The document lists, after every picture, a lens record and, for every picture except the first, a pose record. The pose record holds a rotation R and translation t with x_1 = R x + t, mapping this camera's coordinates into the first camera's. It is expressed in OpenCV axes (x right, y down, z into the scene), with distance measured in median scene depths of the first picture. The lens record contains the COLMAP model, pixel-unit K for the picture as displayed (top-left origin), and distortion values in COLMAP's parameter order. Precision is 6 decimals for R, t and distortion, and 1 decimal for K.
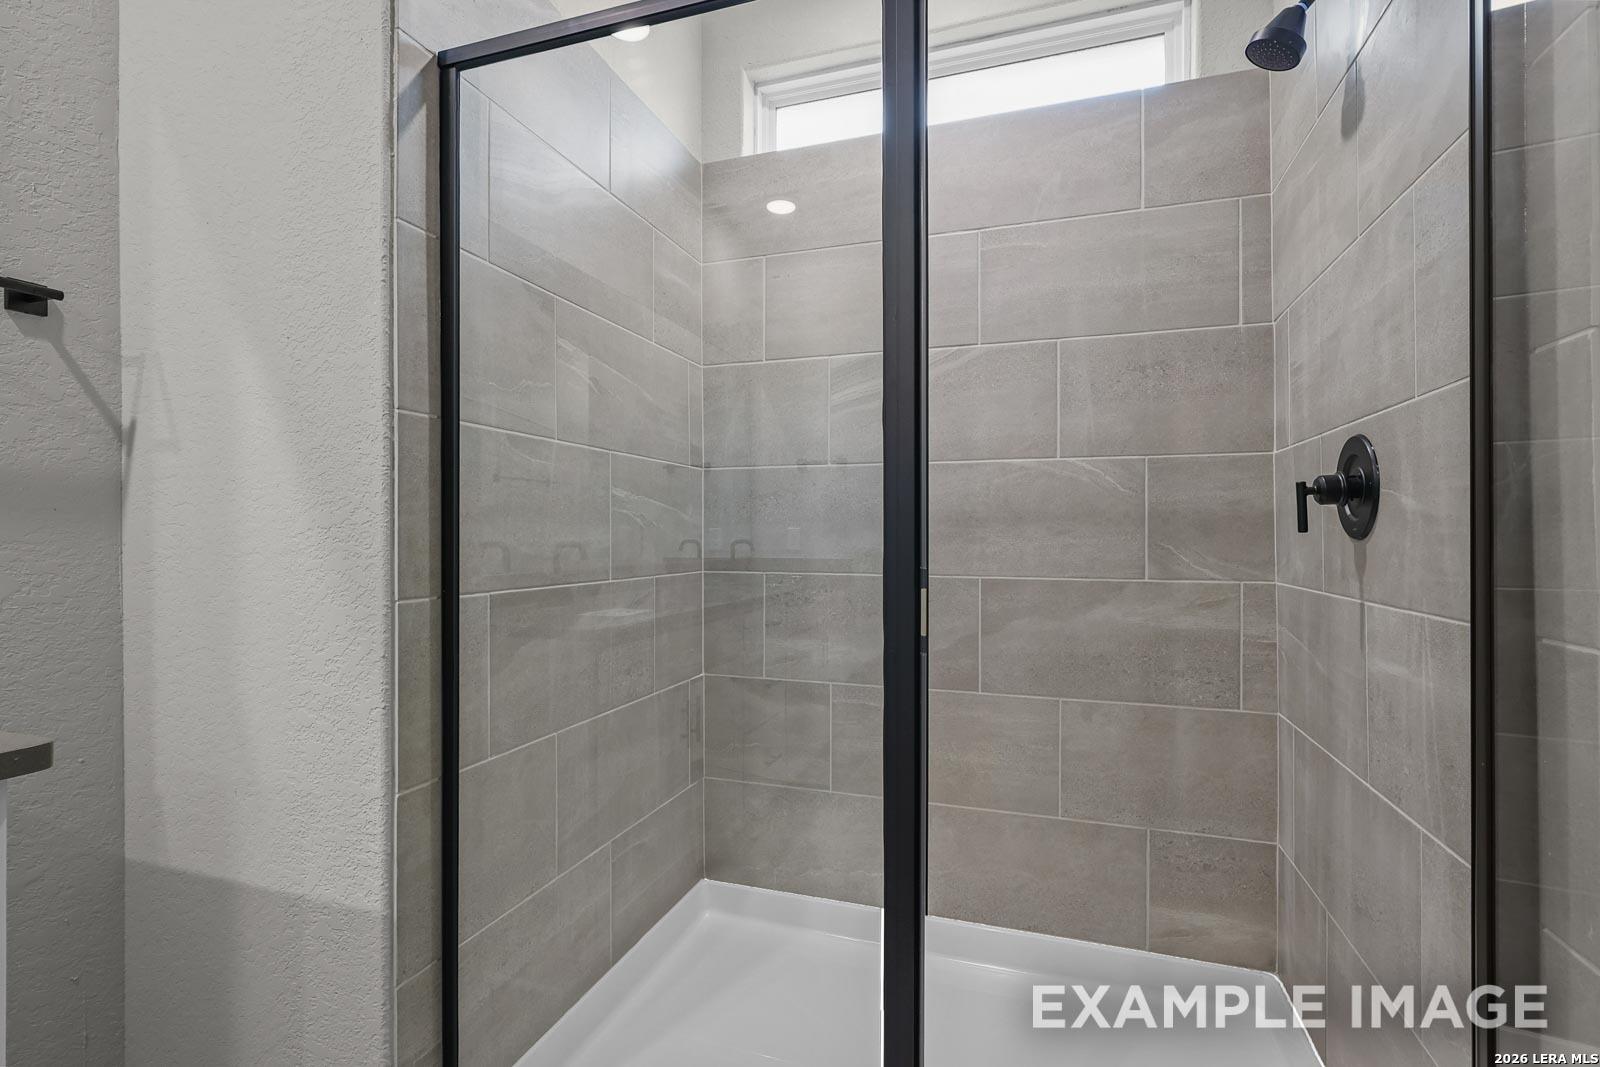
lens RADIAL K [[742.6, 0, 796.0], [0, 742.6, 539.3], [0, 0, 1]] dist [0.003743, 0.000022]
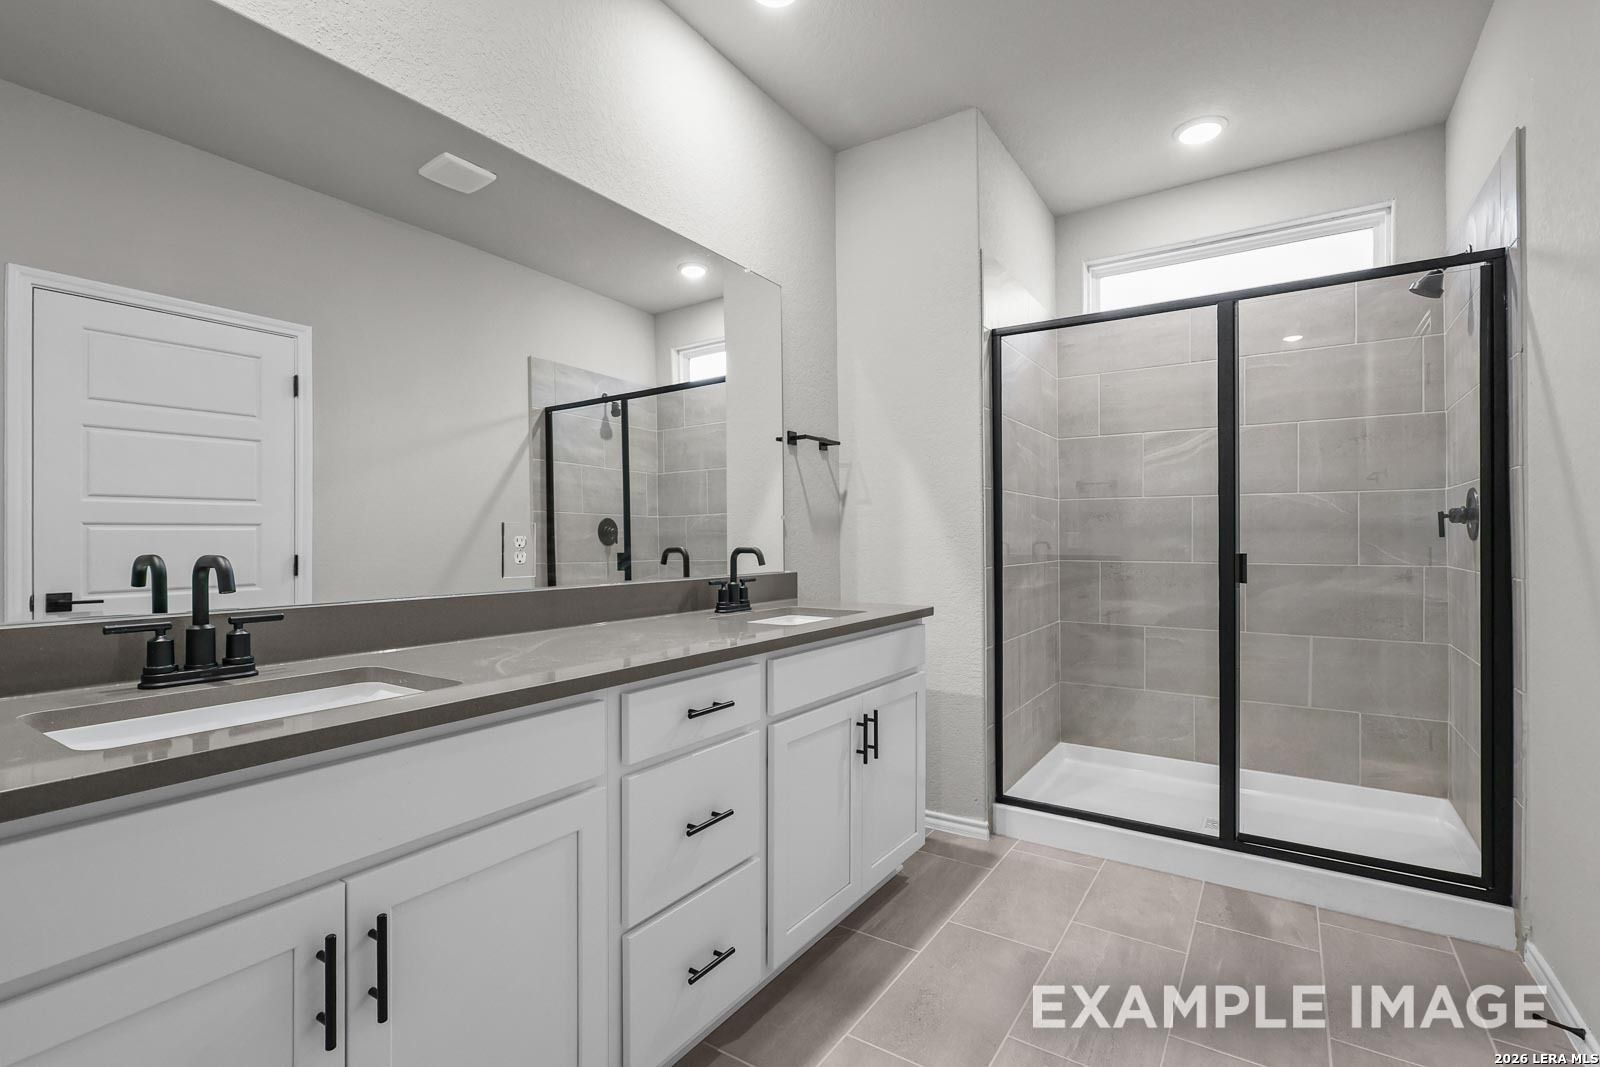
lens RADIAL K [[742.6, 0, 796.0], [0, 742.6, 539.3], [0, 0, 1]] dist [0.003743, 0.000022]
pose [[0.968732, -0.003003, -0.248092, -0.347234], [0.002209, 0.999992, -0.003476, -0.000167], [0.248101, 0.002819, 0.968730, -0.955167]]
